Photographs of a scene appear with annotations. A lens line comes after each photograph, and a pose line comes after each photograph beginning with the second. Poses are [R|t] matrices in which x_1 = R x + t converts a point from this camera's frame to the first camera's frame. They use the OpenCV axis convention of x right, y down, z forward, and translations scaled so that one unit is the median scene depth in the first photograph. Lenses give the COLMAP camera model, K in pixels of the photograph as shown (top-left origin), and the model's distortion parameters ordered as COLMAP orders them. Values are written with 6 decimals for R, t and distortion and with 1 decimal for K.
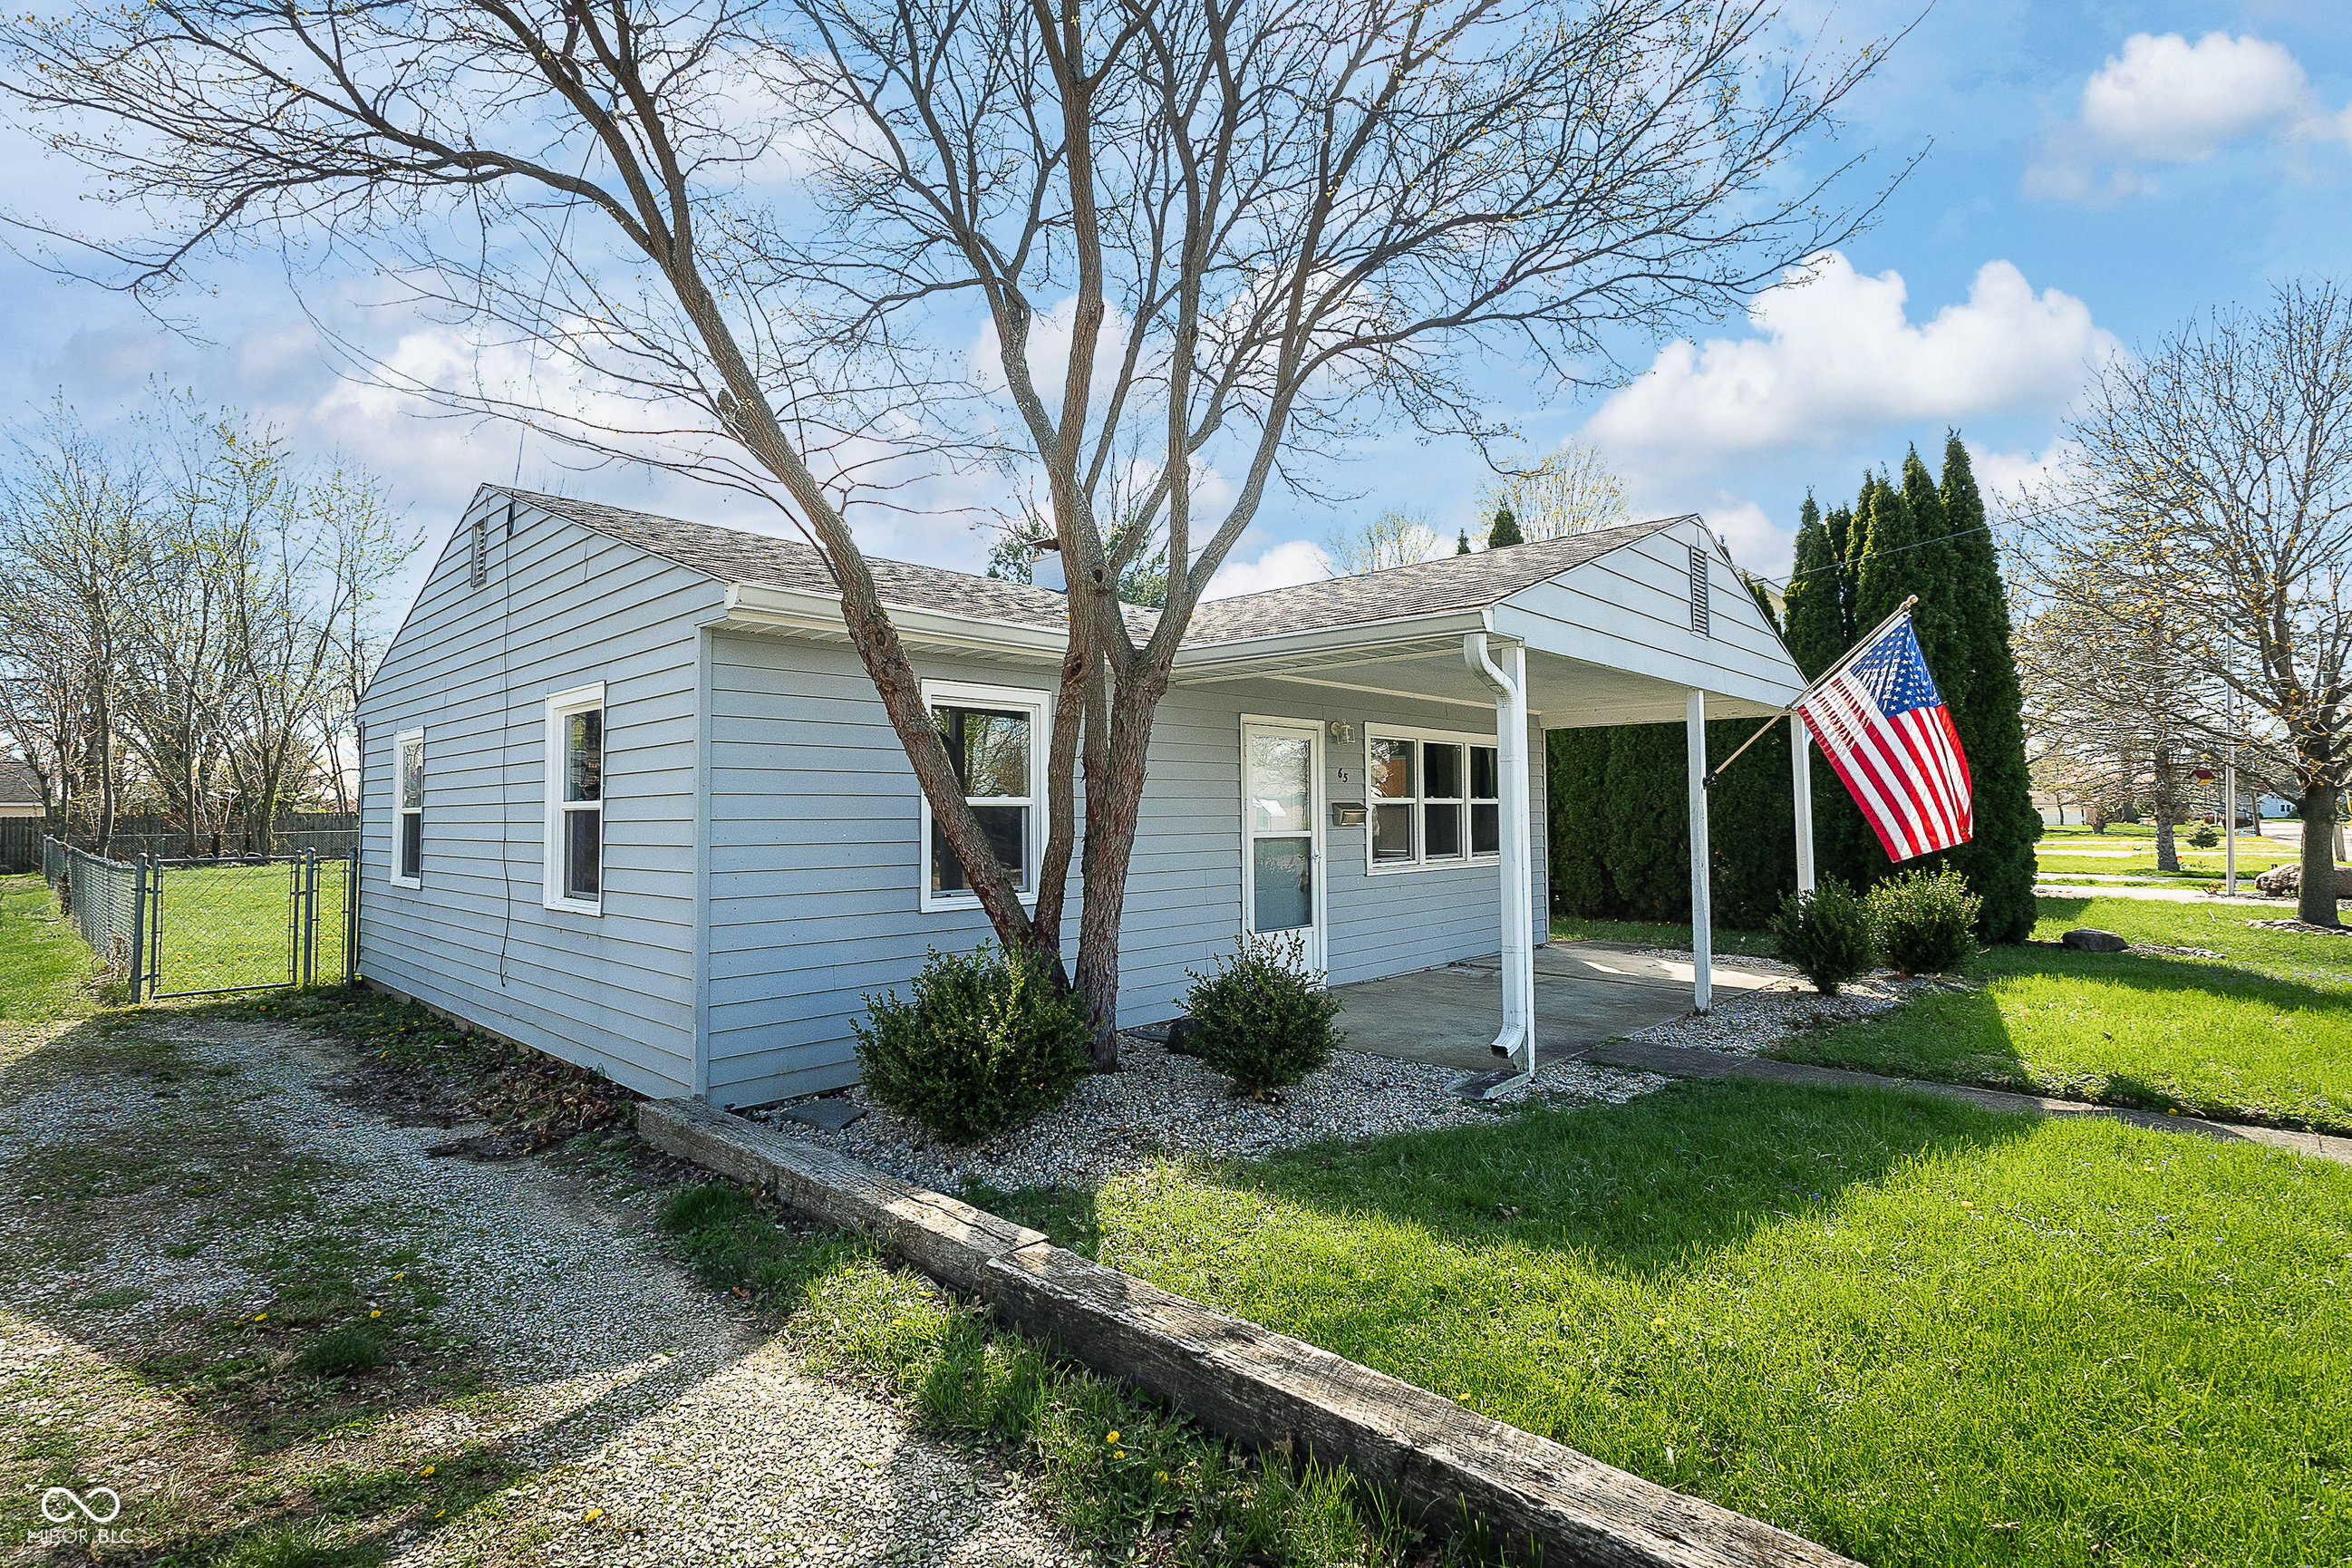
lens RADIAL K [[1104.3, 0, 1179.8], [0, 1104.3, 752.1], [0, 0, 1]] dist [-0.014626, 0.000205]
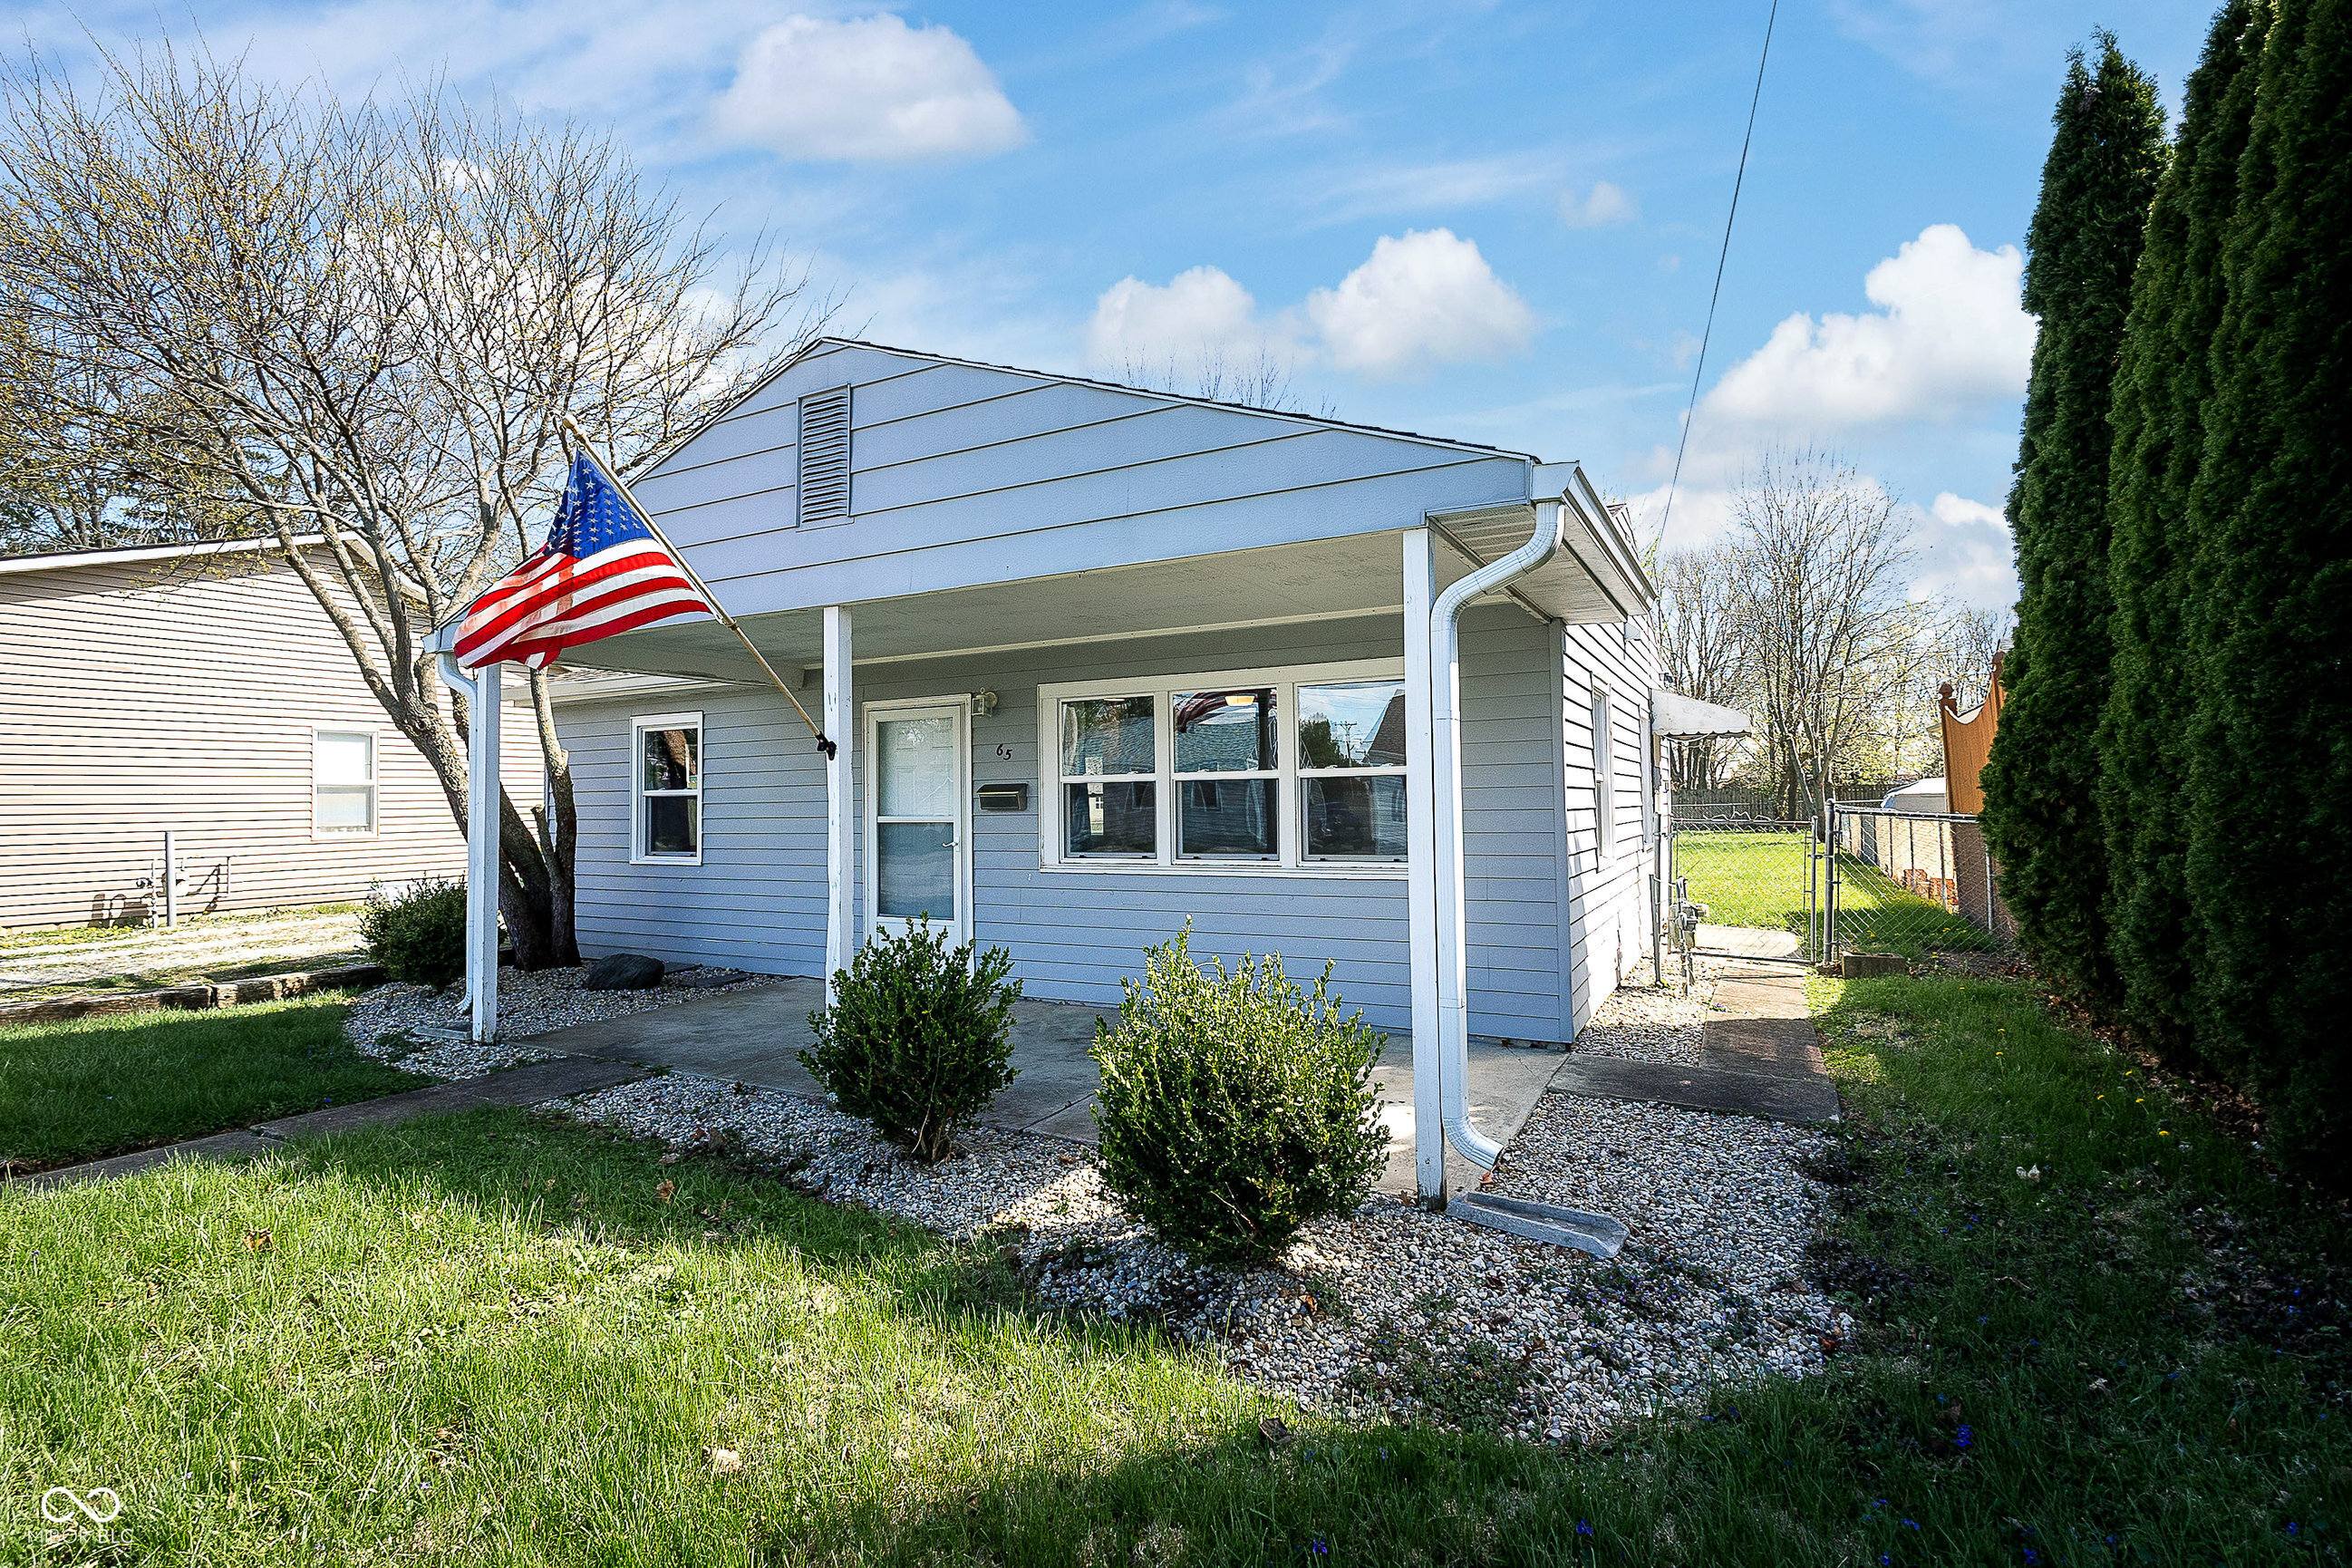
lens RADIAL K [[1104.3, 0, 1179.8], [0, 1104.3, 752.1], [0, 0, 1]] dist [-0.014626, 0.000205]
pose [[0.262018, -0.038895, -0.964279, 1.057993], [0.067179, 0.997499, -0.021980, 0.051000], [0.962722, -0.059020, 0.263976, 0.949021]]
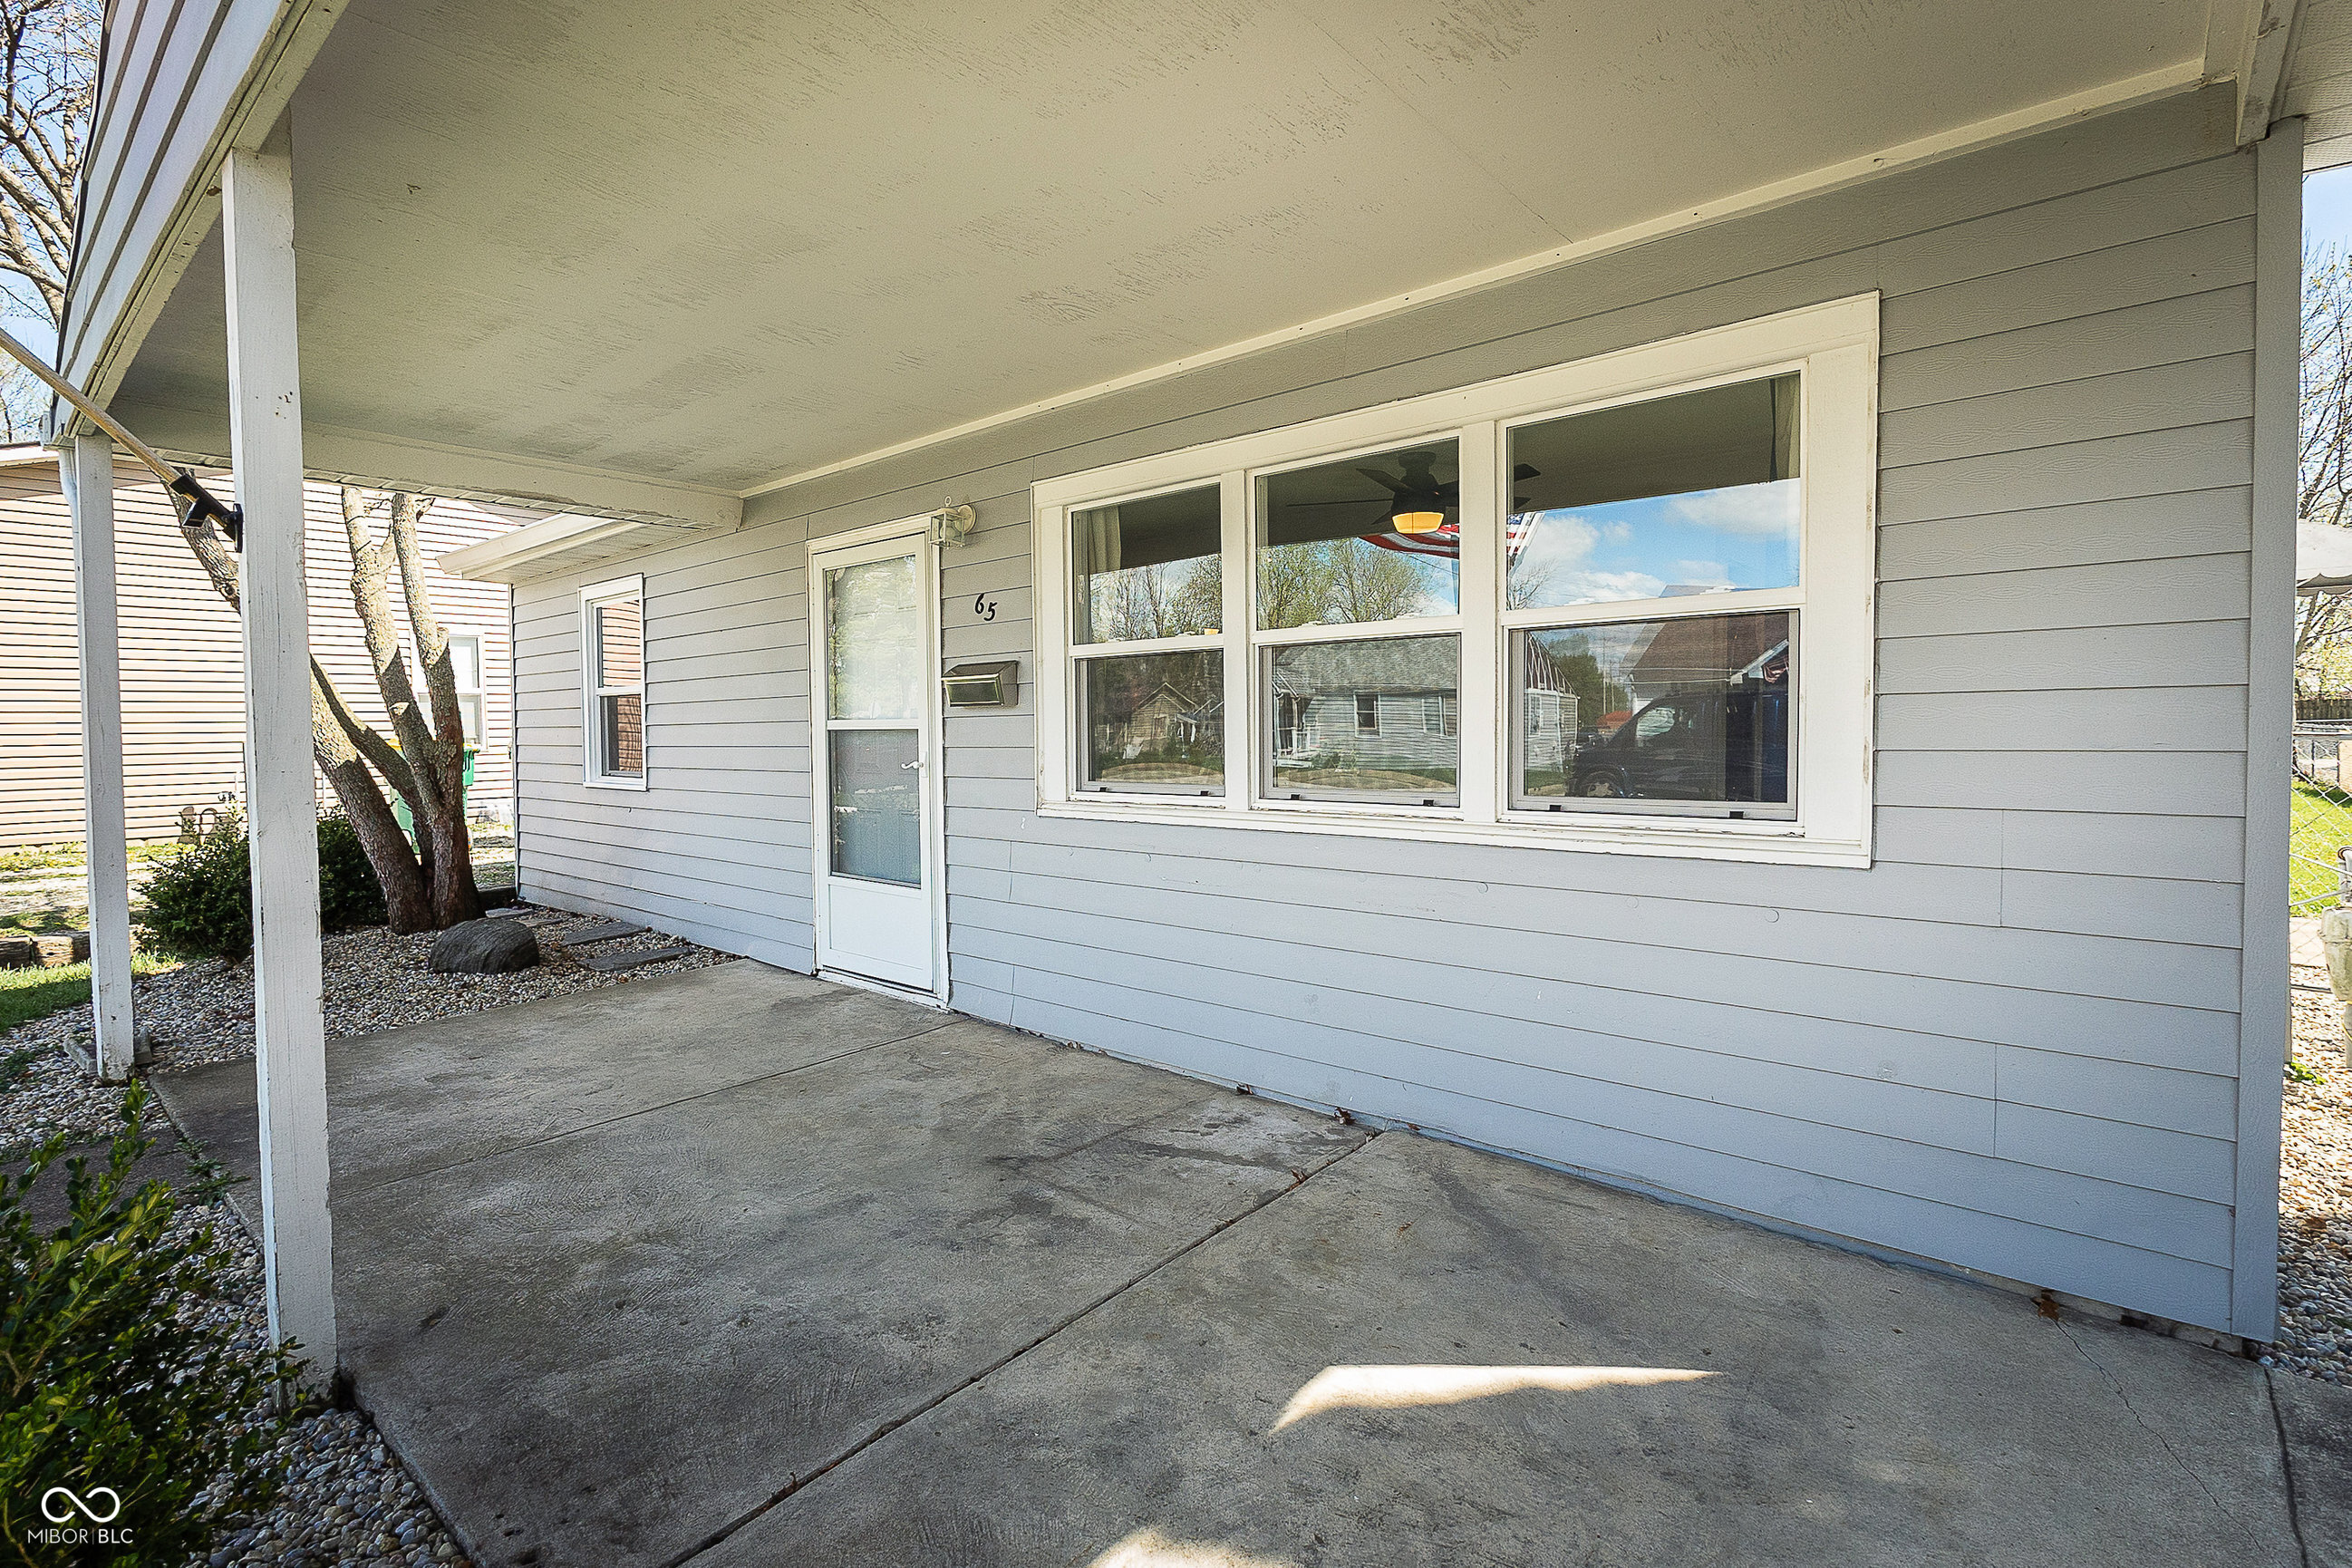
lens RADIAL K [[1104.3, 0, 1179.8], [0, 1104.3, 752.1], [0, 0, 1]] dist [-0.014626, 0.000205]
pose [[0.049696, 0.027320, -0.998391, 0.679918], [0.063650, 0.997507, 0.030464, 0.079630], [0.996734, -0.065061, 0.047833, 1.109901]]
